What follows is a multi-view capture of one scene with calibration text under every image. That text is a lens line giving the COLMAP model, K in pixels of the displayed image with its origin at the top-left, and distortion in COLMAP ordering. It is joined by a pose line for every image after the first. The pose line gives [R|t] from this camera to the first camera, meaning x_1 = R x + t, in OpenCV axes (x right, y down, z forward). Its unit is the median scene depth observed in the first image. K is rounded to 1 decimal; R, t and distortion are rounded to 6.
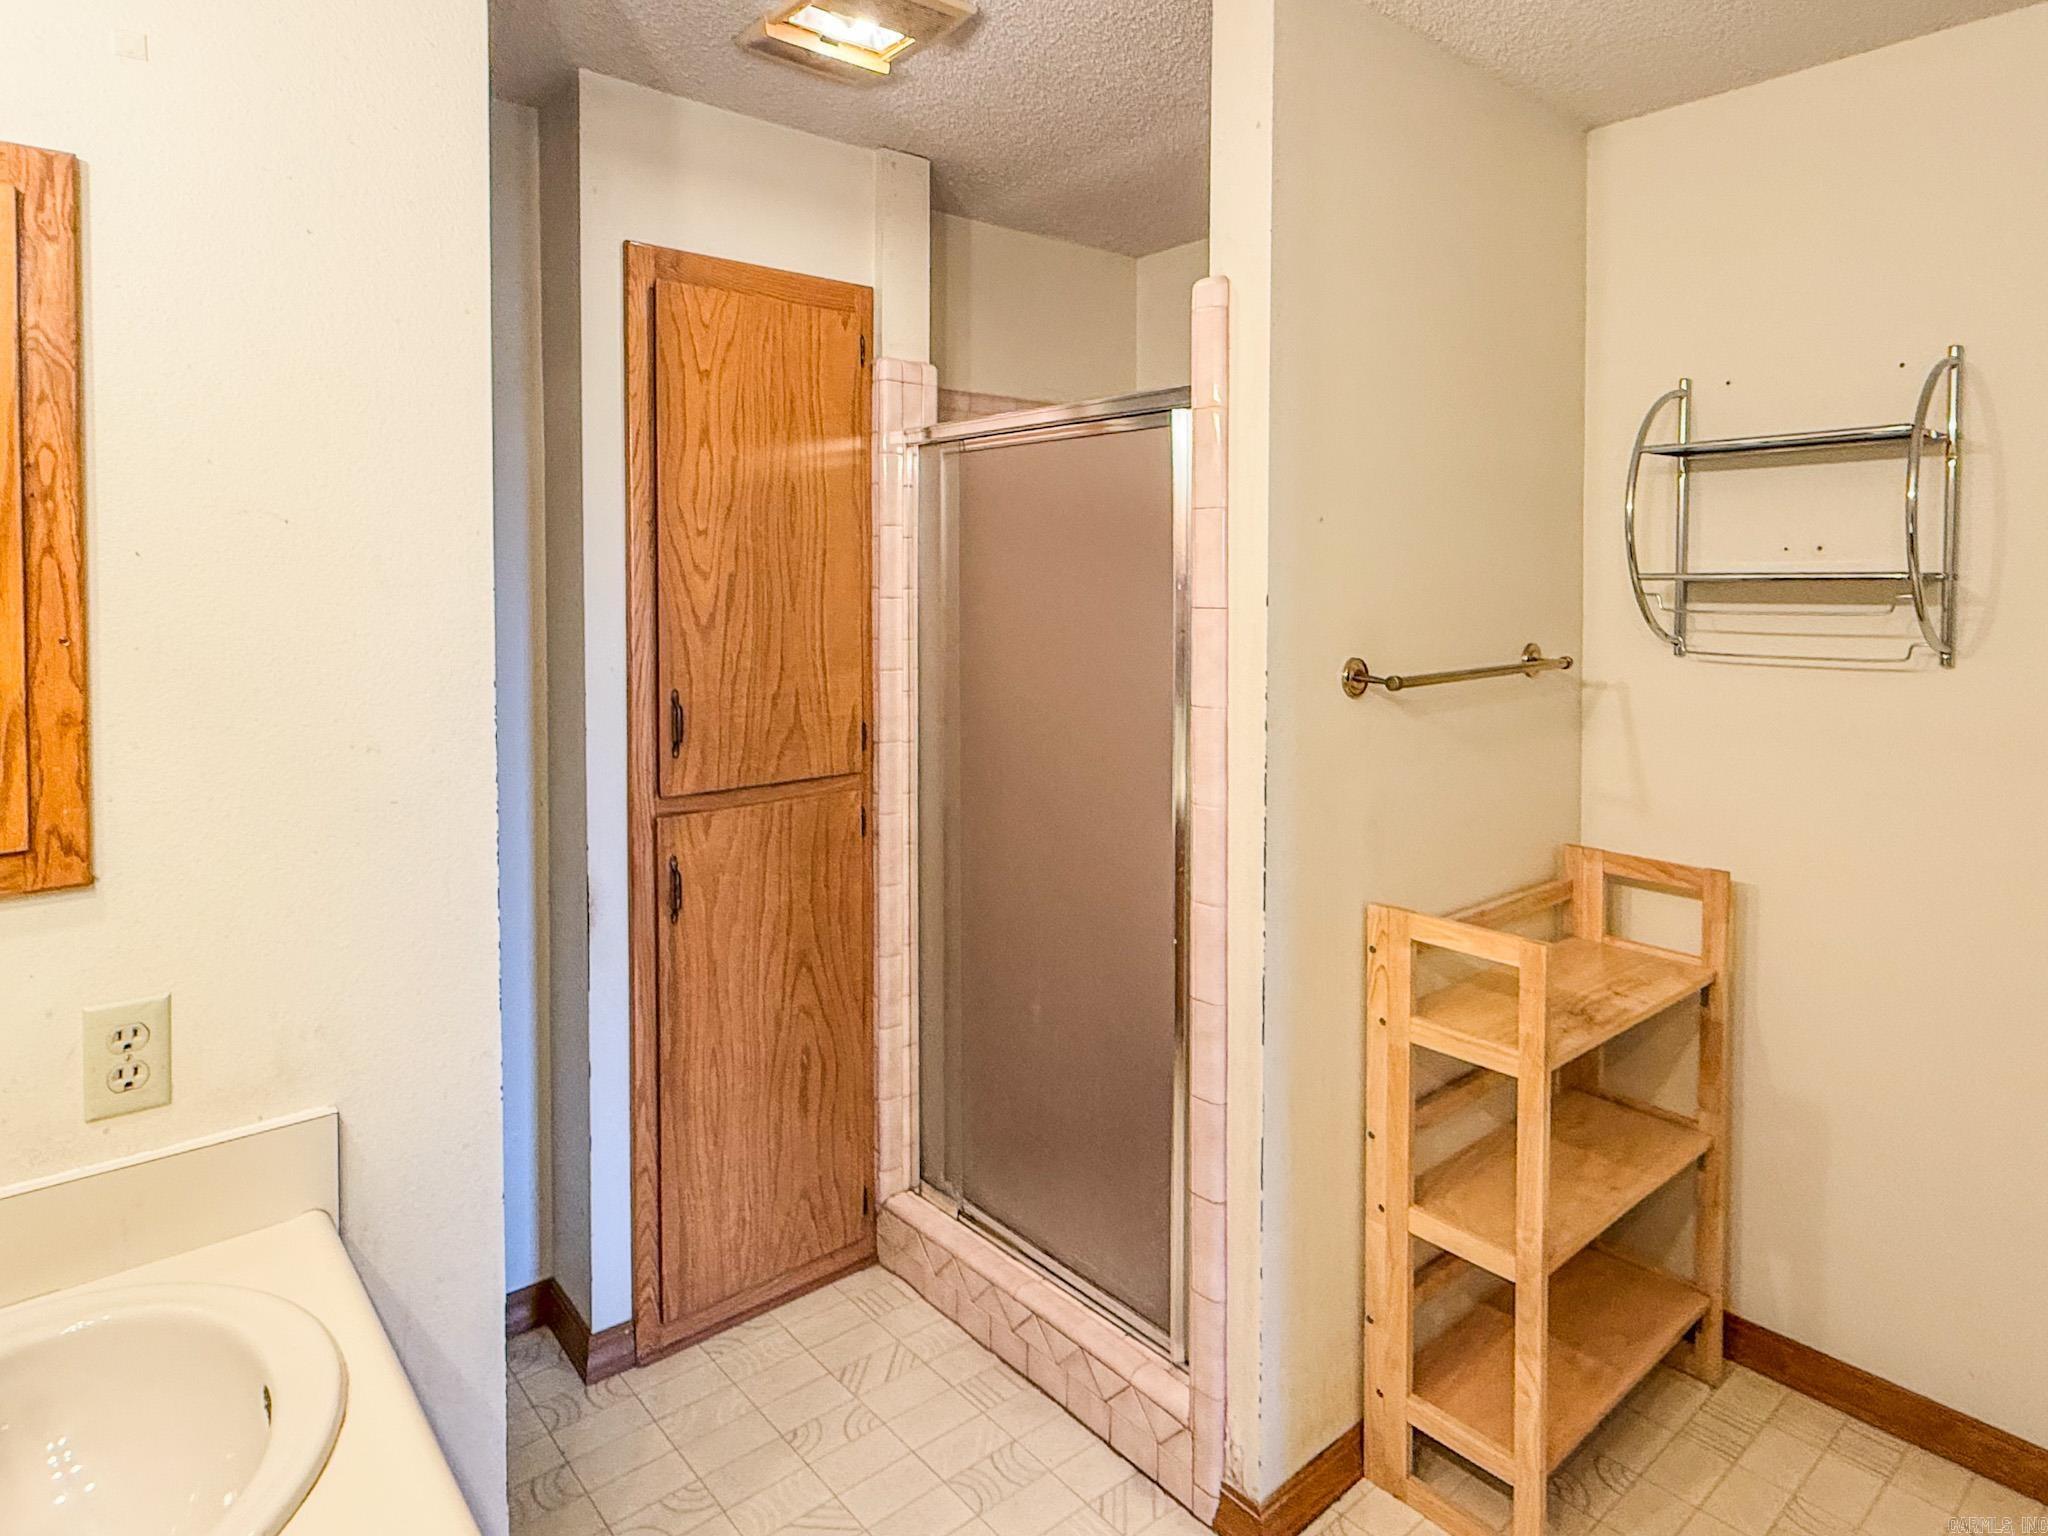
lens RADIAL K [[1159.7, 0, 1024.0], [0, 1159.7, 768.0], [0, 0, 1]] dist [0.022470, -0.000101]
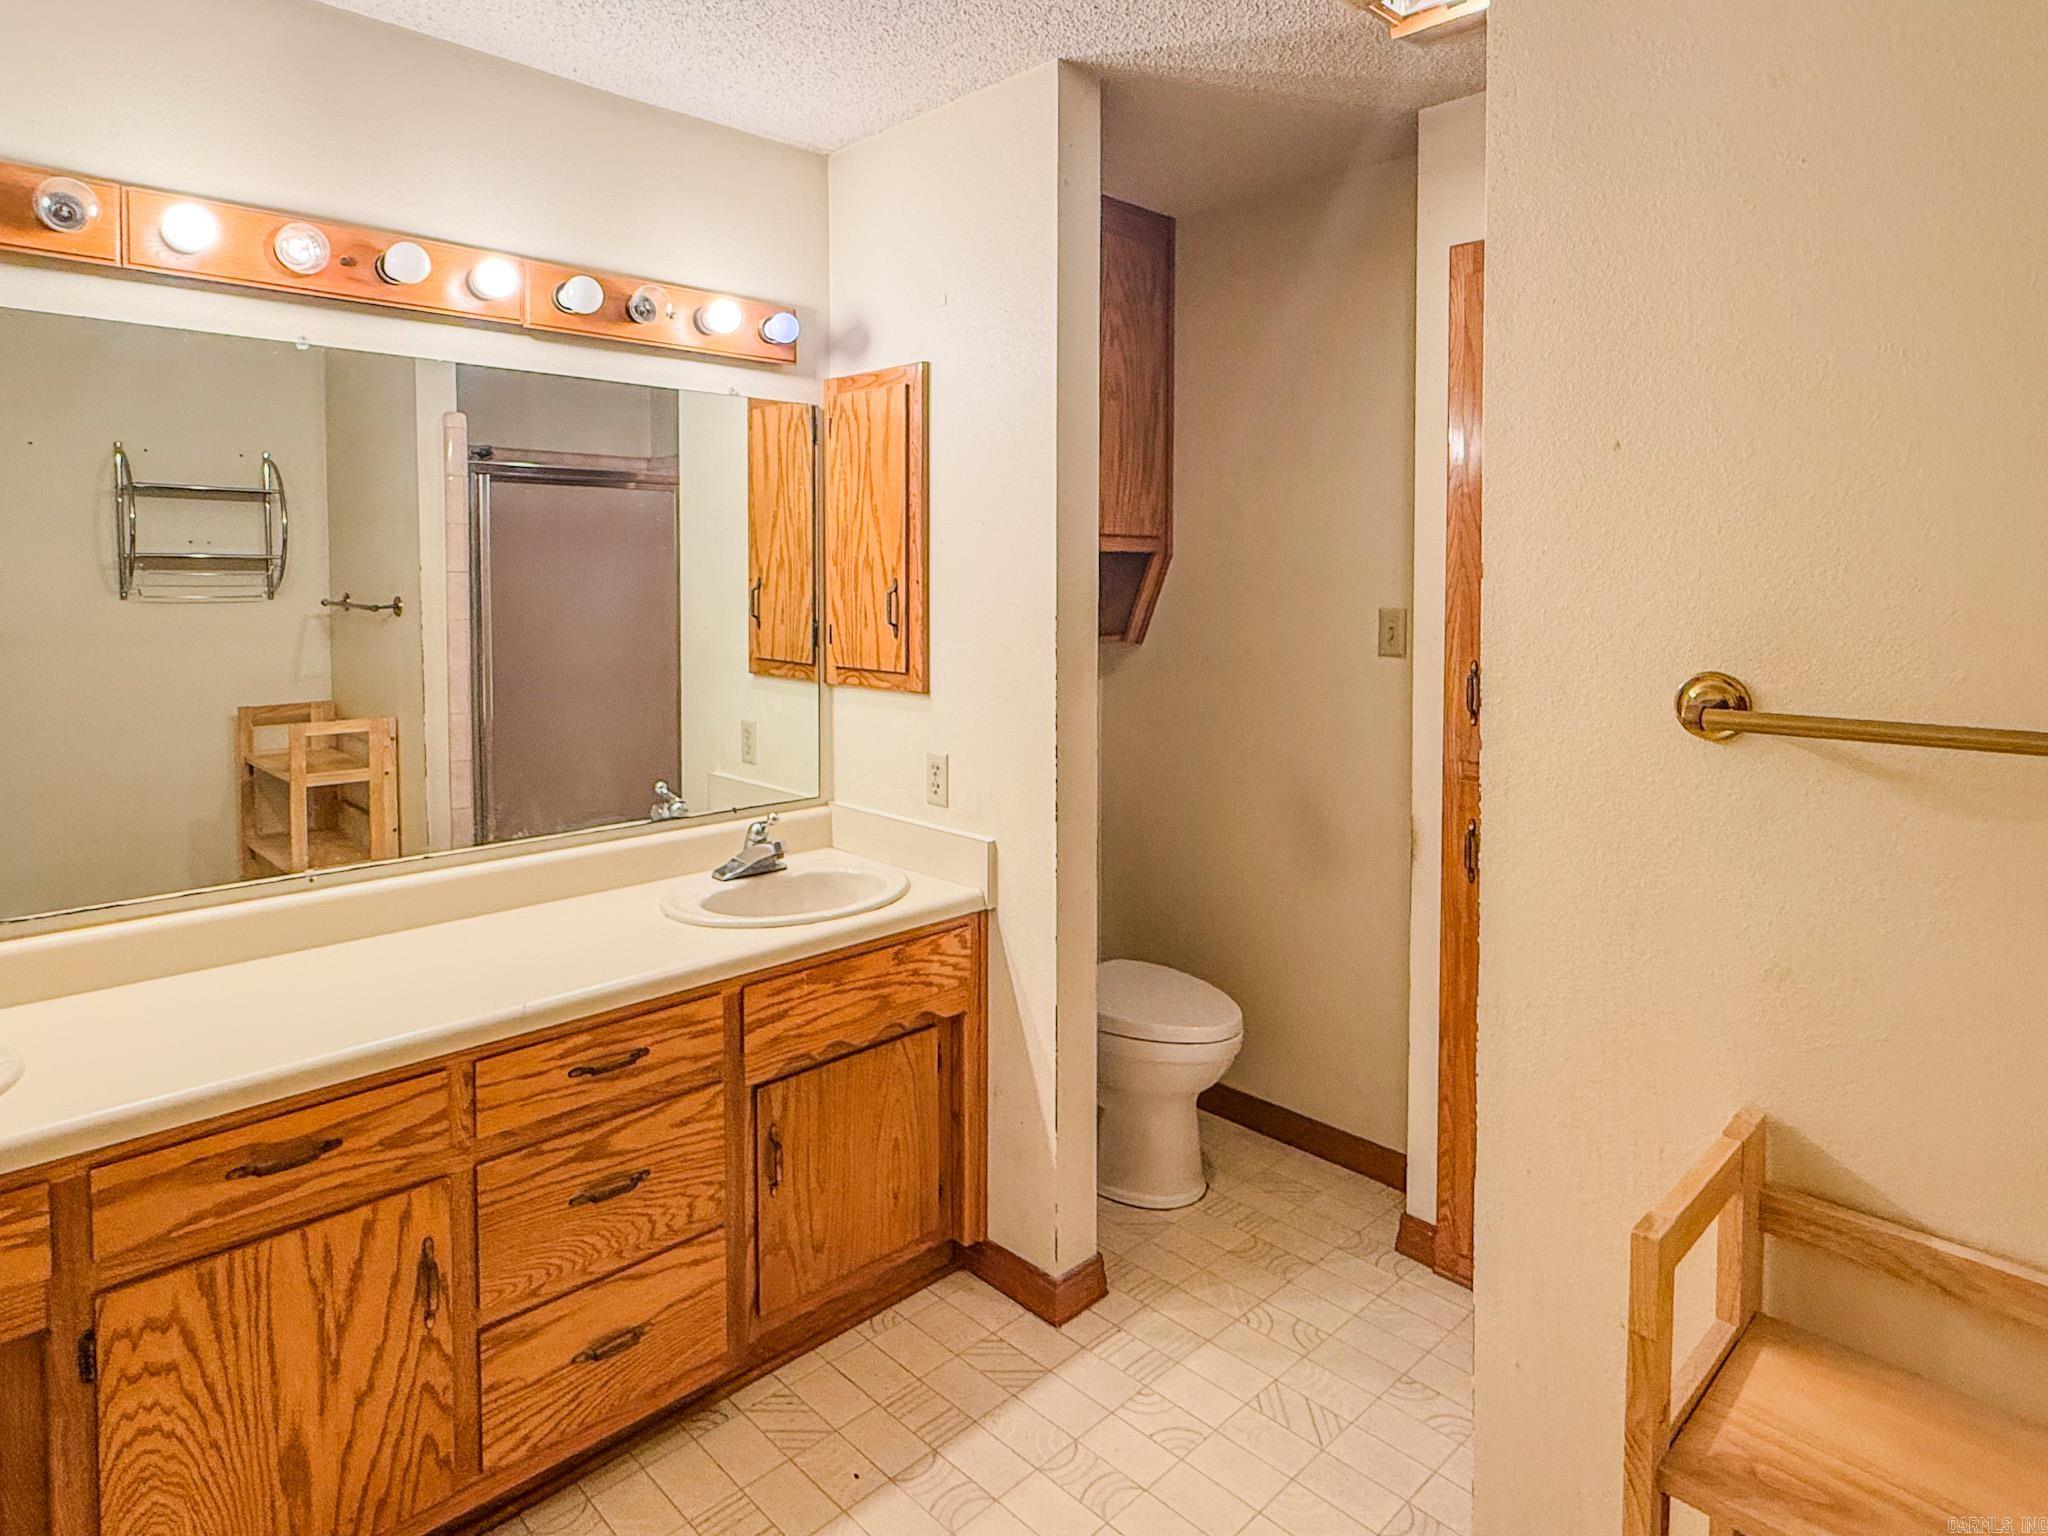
lens RADIAL K [[1159.7, 0, 1024.0], [0, 1159.7, 768.0], [0, 0, 1]] dist [0.022470, -0.000101]
pose [[0.068658, 0.179245, -0.981406, 1.314325], [-0.143871, 0.975223, 0.168050, -0.150641], [0.987212, 0.129658, 0.092745, 0.960990]]
